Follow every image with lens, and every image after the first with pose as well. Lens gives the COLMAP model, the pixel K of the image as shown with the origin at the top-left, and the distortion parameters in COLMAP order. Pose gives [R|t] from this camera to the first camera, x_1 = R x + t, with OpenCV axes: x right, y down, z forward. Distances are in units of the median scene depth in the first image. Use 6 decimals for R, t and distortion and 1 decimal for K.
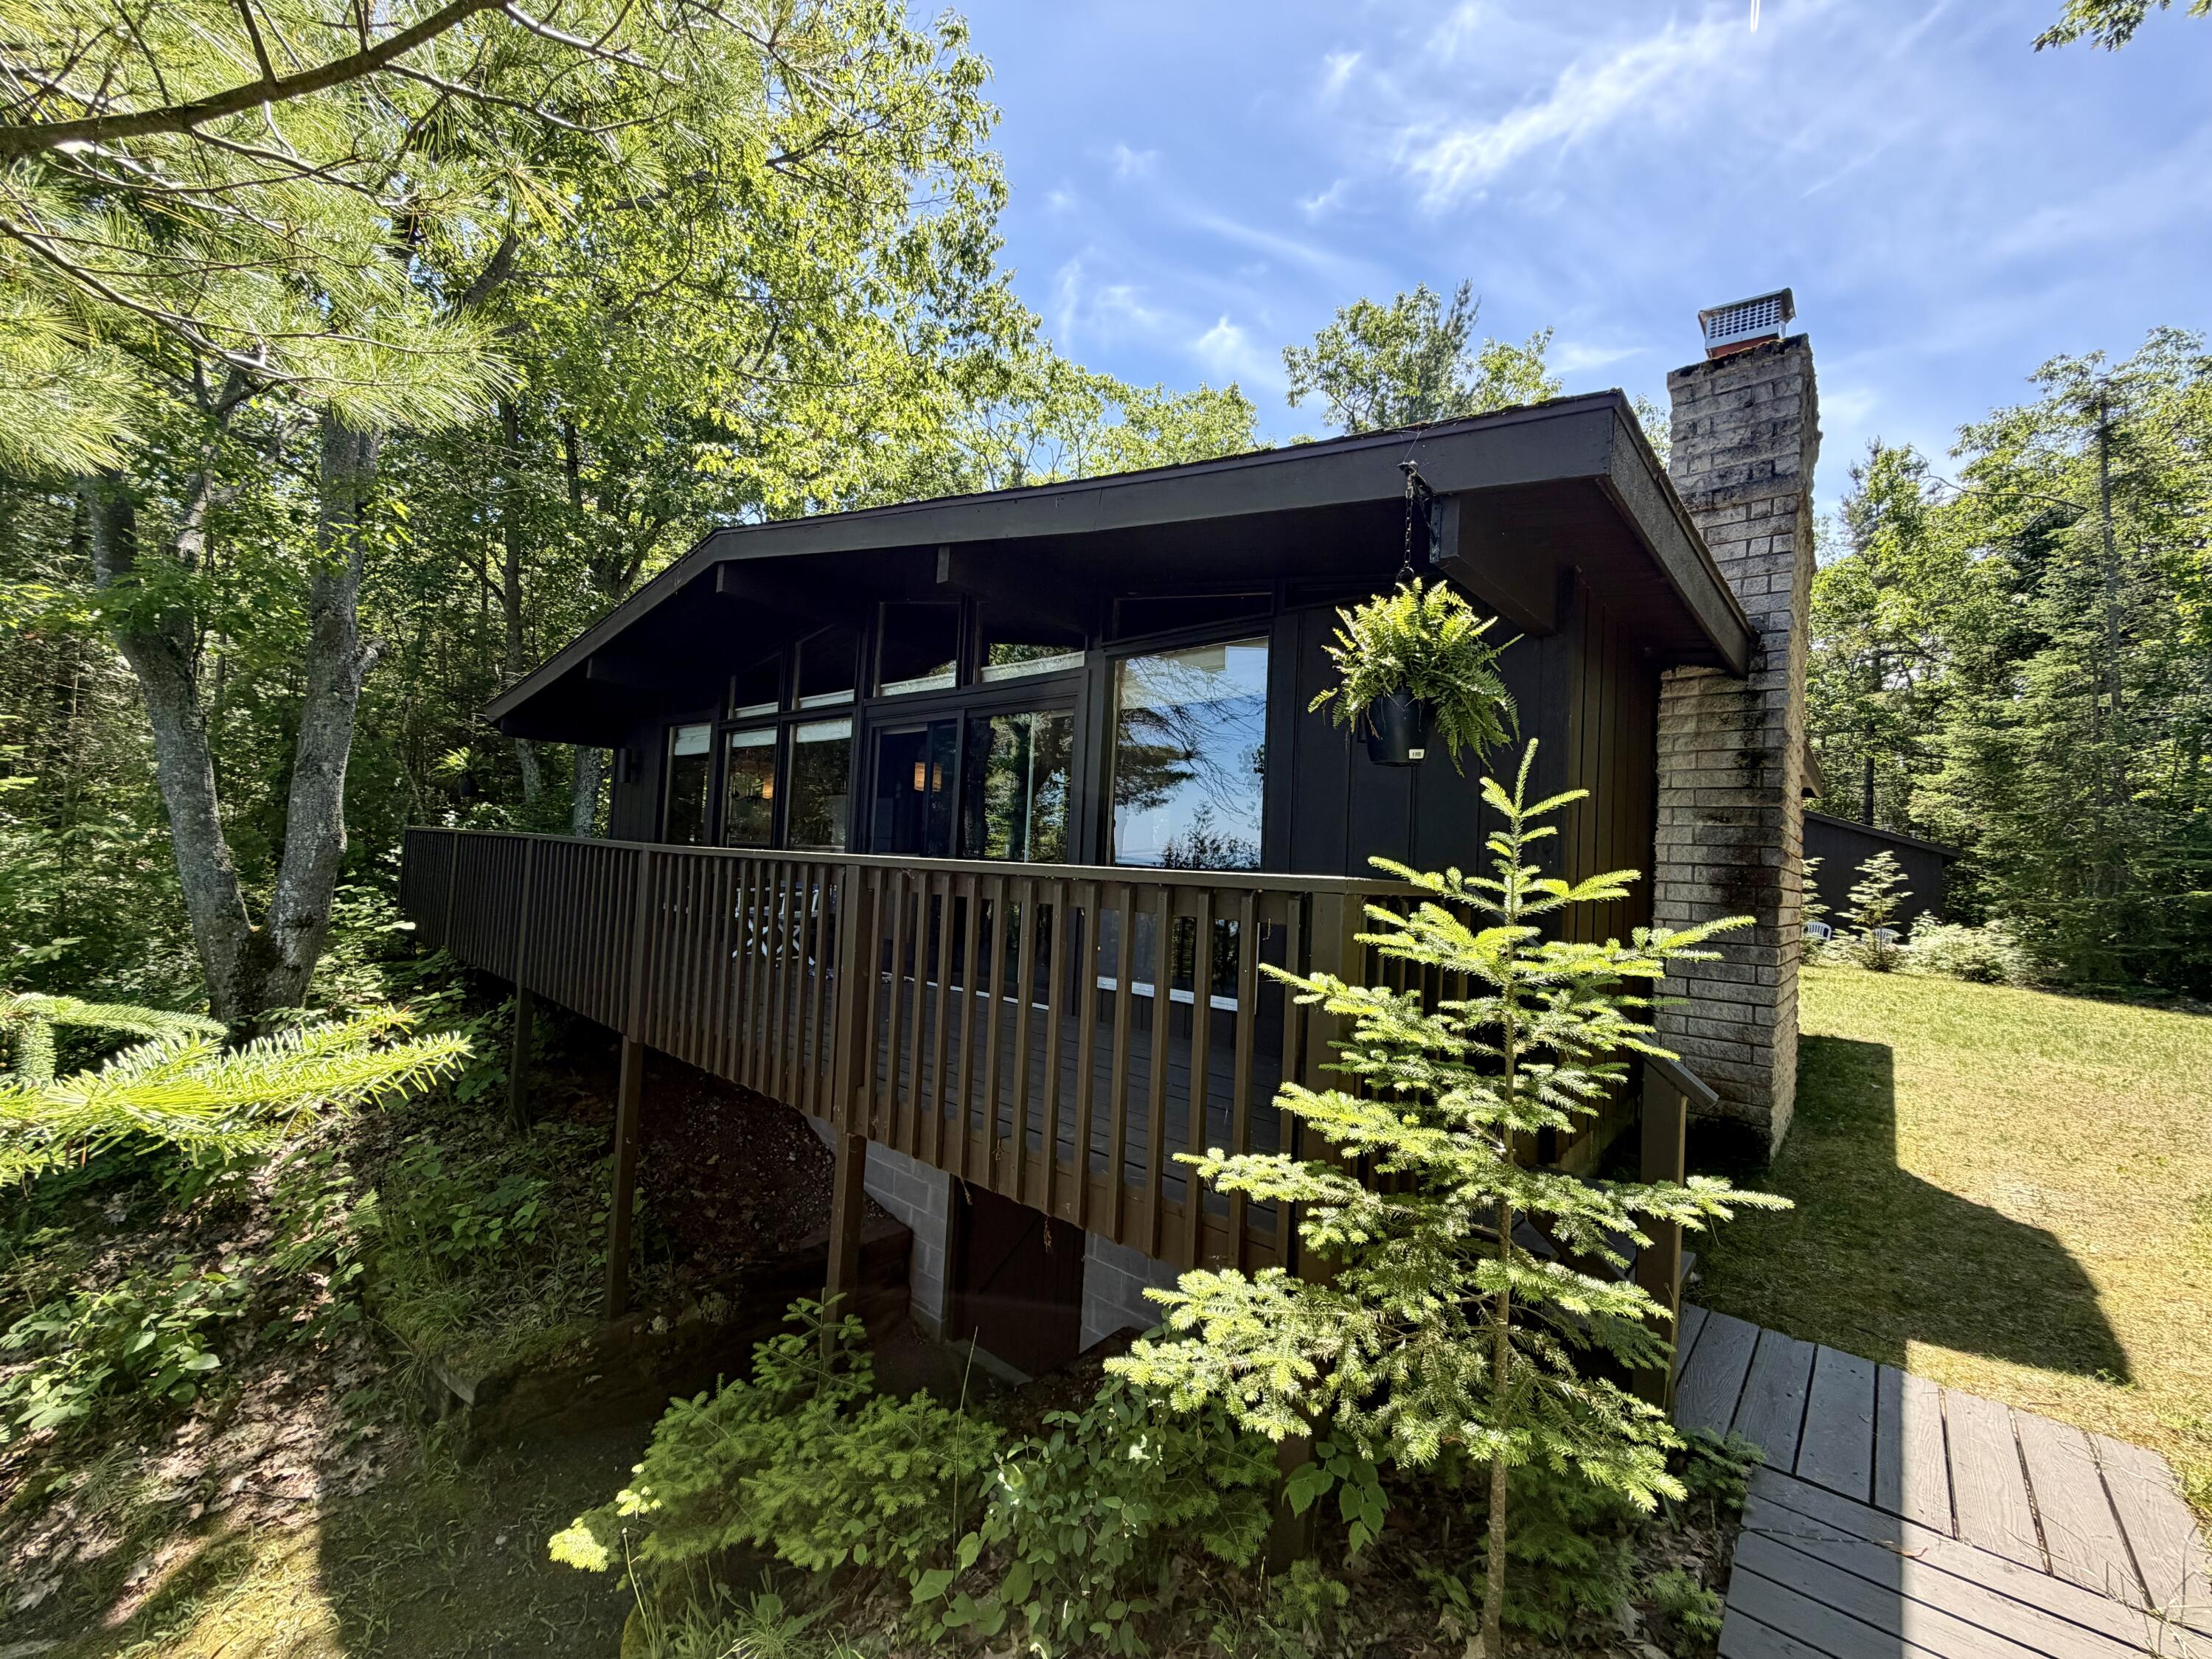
lens RADIAL K [[889.6, 0, 1105.4], [0, 889.6, 830.3], [0, 0, 1]] dist [0.000401, 0.000003]
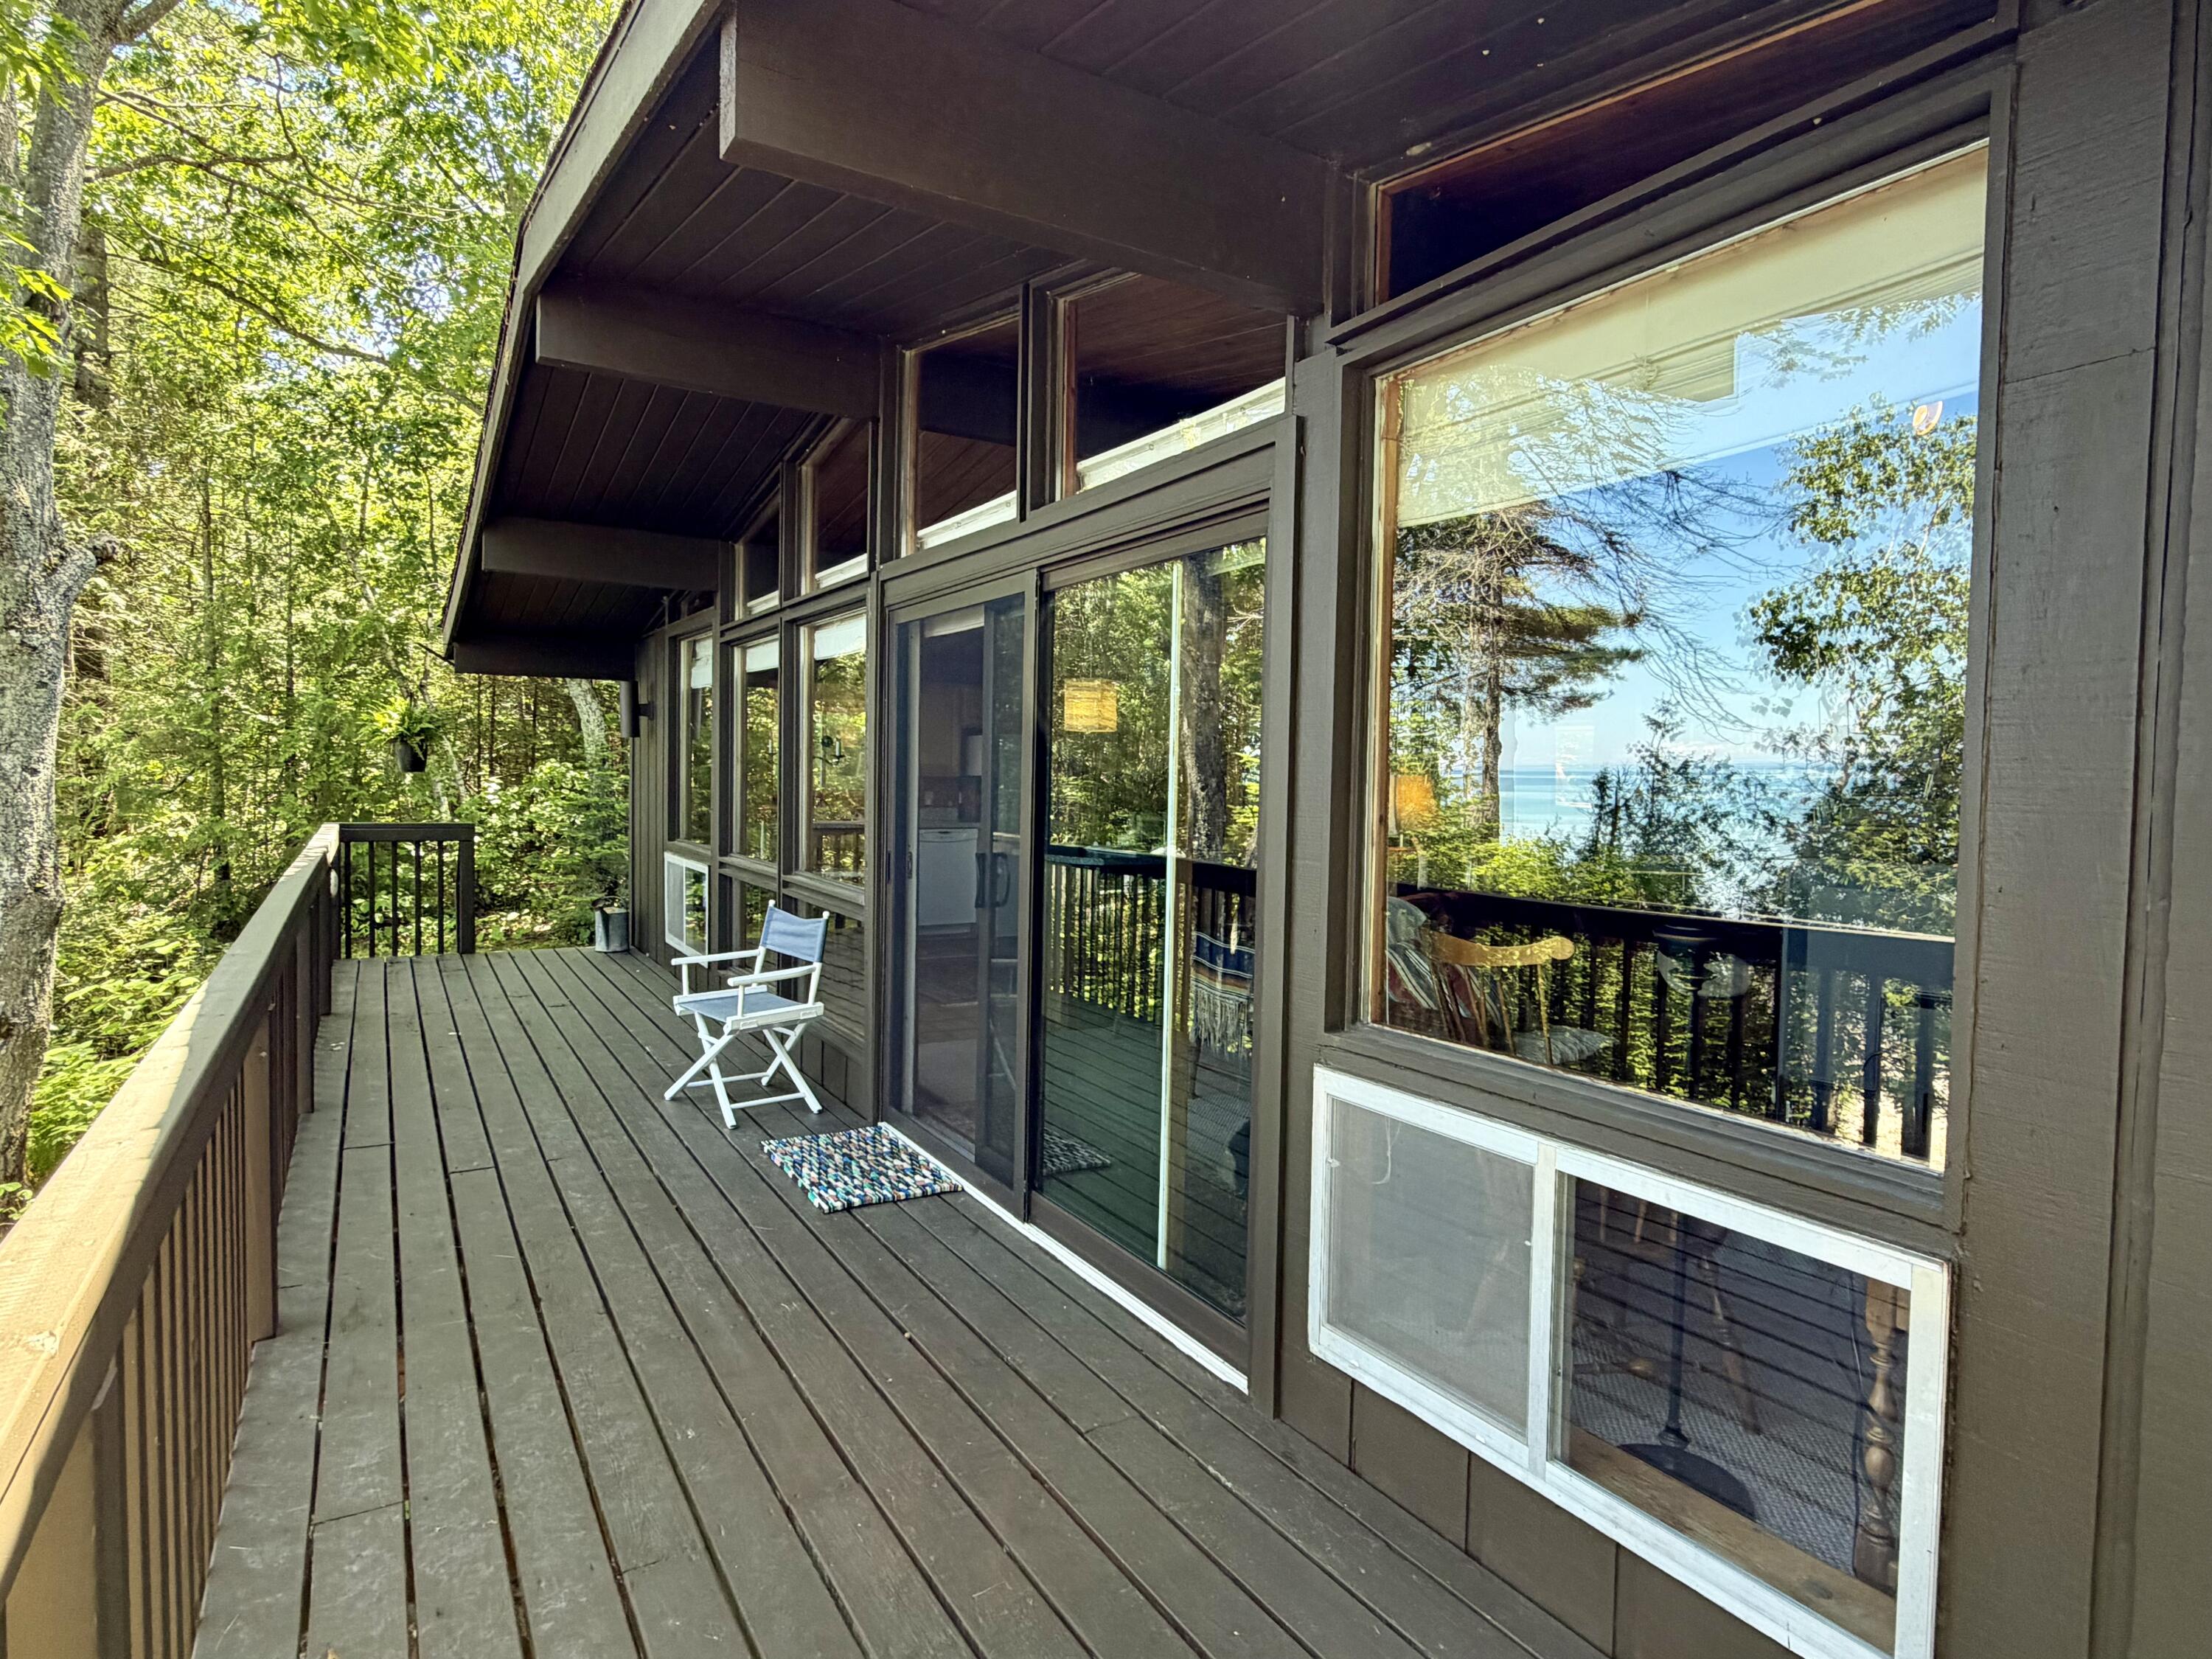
lens RADIAL K [[1232.8, 0, 1108.6], [0, 1232.8, 827.4], [0, 0, 1]] dist [-0.013898, -0.000087]
pose [[0.951349, -0.017997, -0.307591, 0.036469], [0.040067, 0.997042, 0.065588, -0.041830], [0.305501, -0.074722, 0.949256, 0.364099]]
